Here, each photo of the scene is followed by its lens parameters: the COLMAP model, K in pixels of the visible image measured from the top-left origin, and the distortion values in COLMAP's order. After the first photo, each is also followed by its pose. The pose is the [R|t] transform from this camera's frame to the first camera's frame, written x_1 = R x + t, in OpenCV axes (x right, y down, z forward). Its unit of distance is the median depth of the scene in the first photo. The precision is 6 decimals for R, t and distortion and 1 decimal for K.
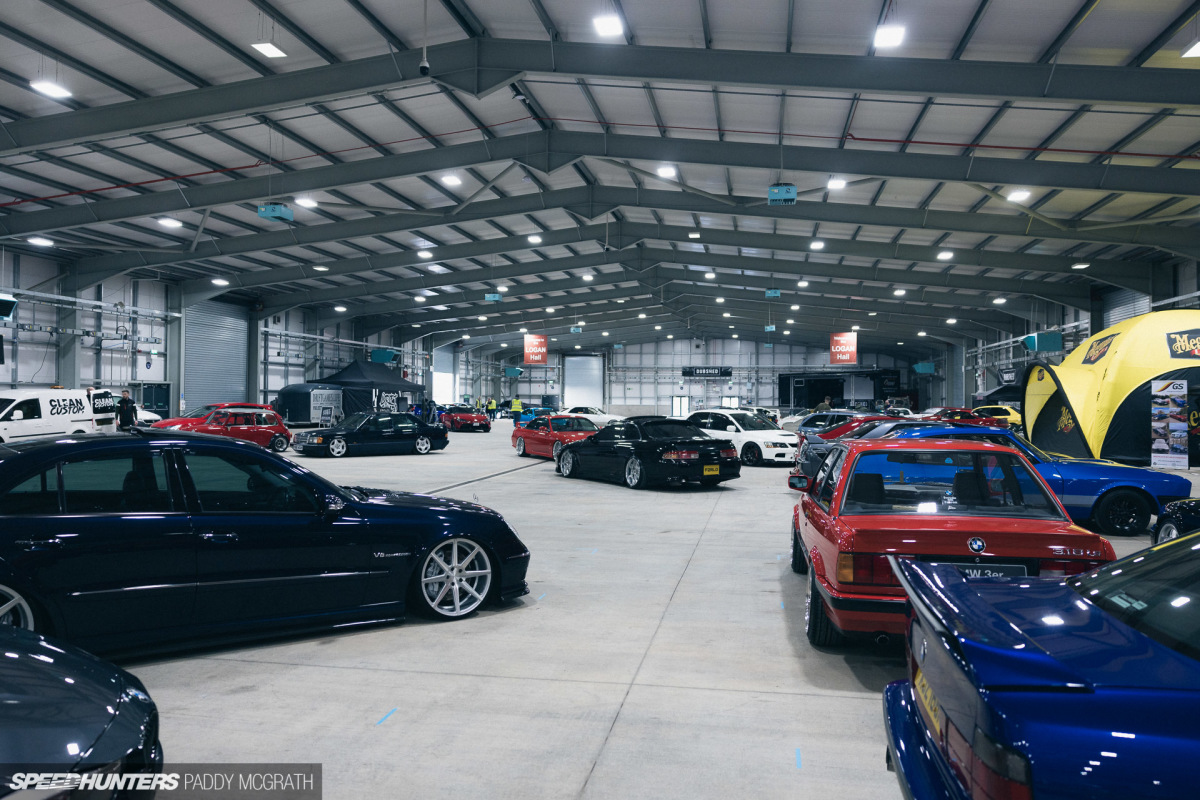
lens RADIAL K [[887.0, 0, 603.2], [0, 887.0, 374.1], [0, 0, 1]] dist [0.002185, 0.001571]
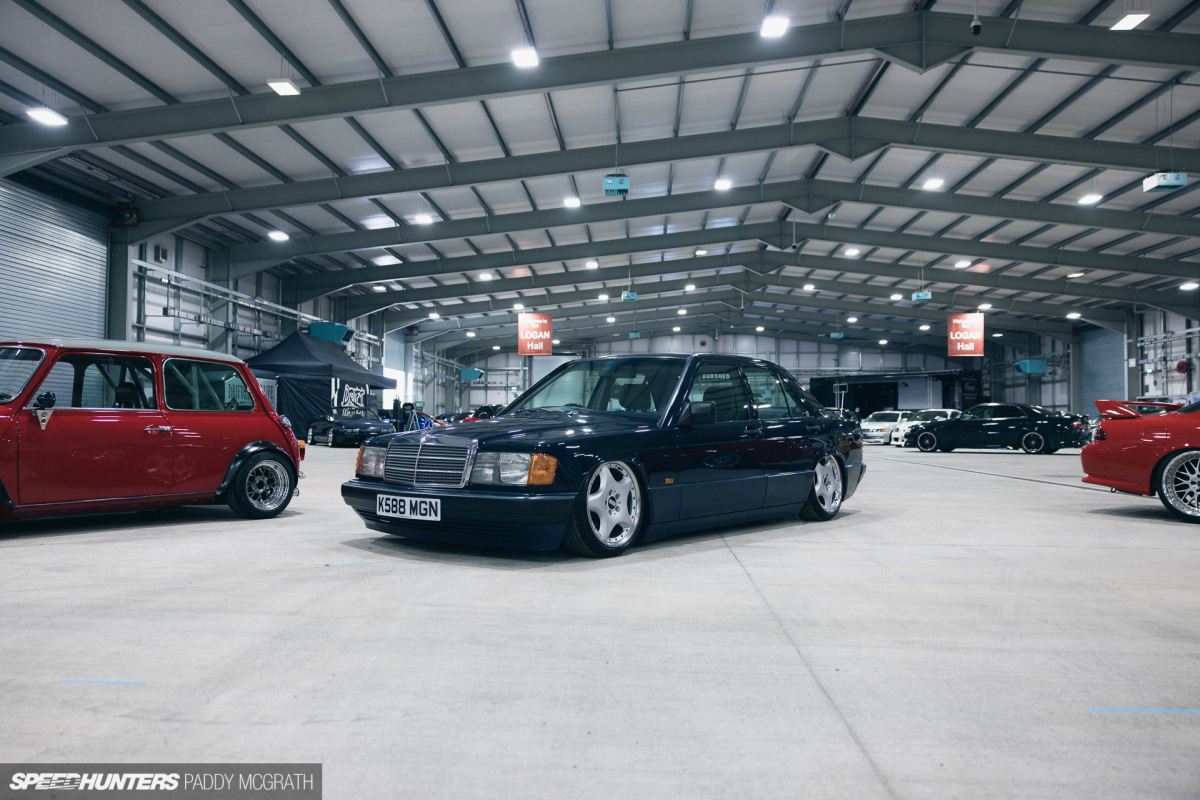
lens RADIAL K [[915.6, 0, 600.0], [0, 915.6, 400.0], [0, 0, 1]] dist [-0.010251, 0.001398]
pose [[0.992485, 0.001743, 0.122358, -0.124029], [-0.002431, 0.999982, 0.005472, 0.021670], [-0.122346, -0.005729, 0.992471, 0.298623]]
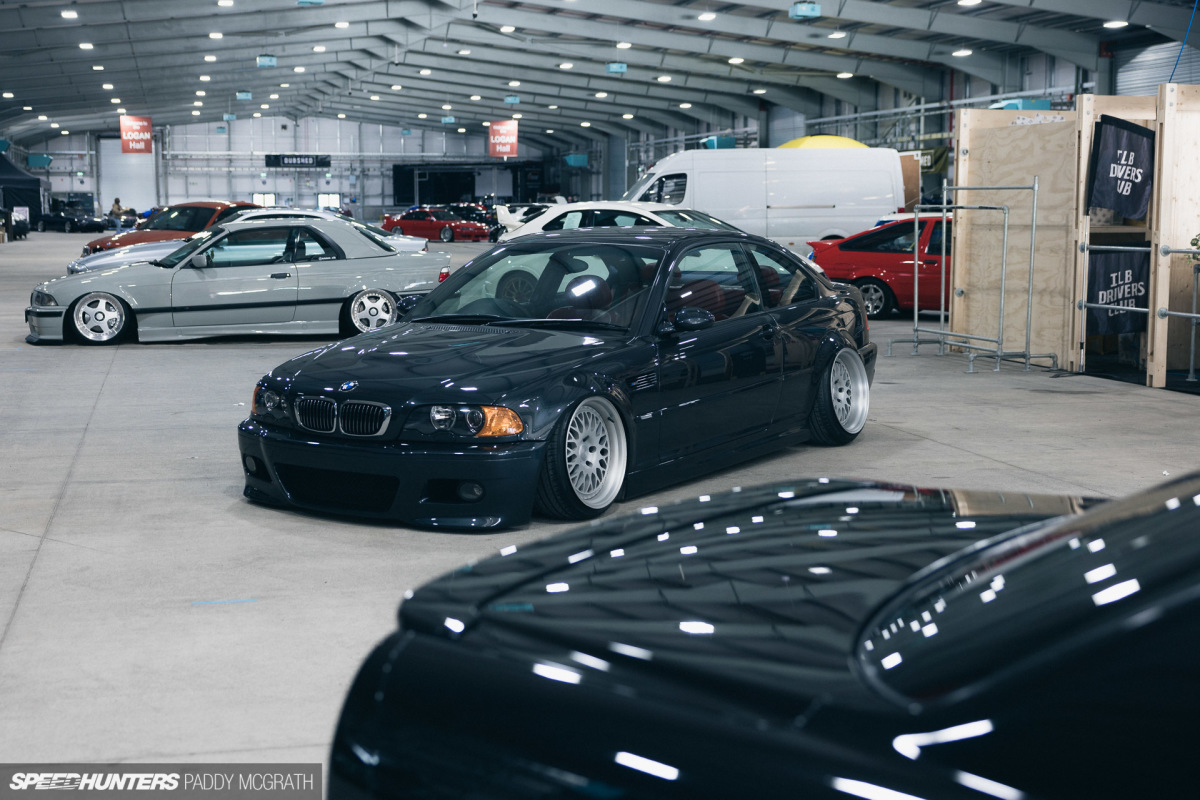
lens RADIAL K [[1553.1, 0, 600.0], [0, 1553.1, 400.0], [0, 0, 1]] dist [-0.005272, 0.007876]
pose [[0.905988, -0.060409, 0.418971, -0.324431], [-0.006283, 0.987737, 0.156003, -0.014246], [-0.423257, -0.143970, 0.894498, -0.498956]]
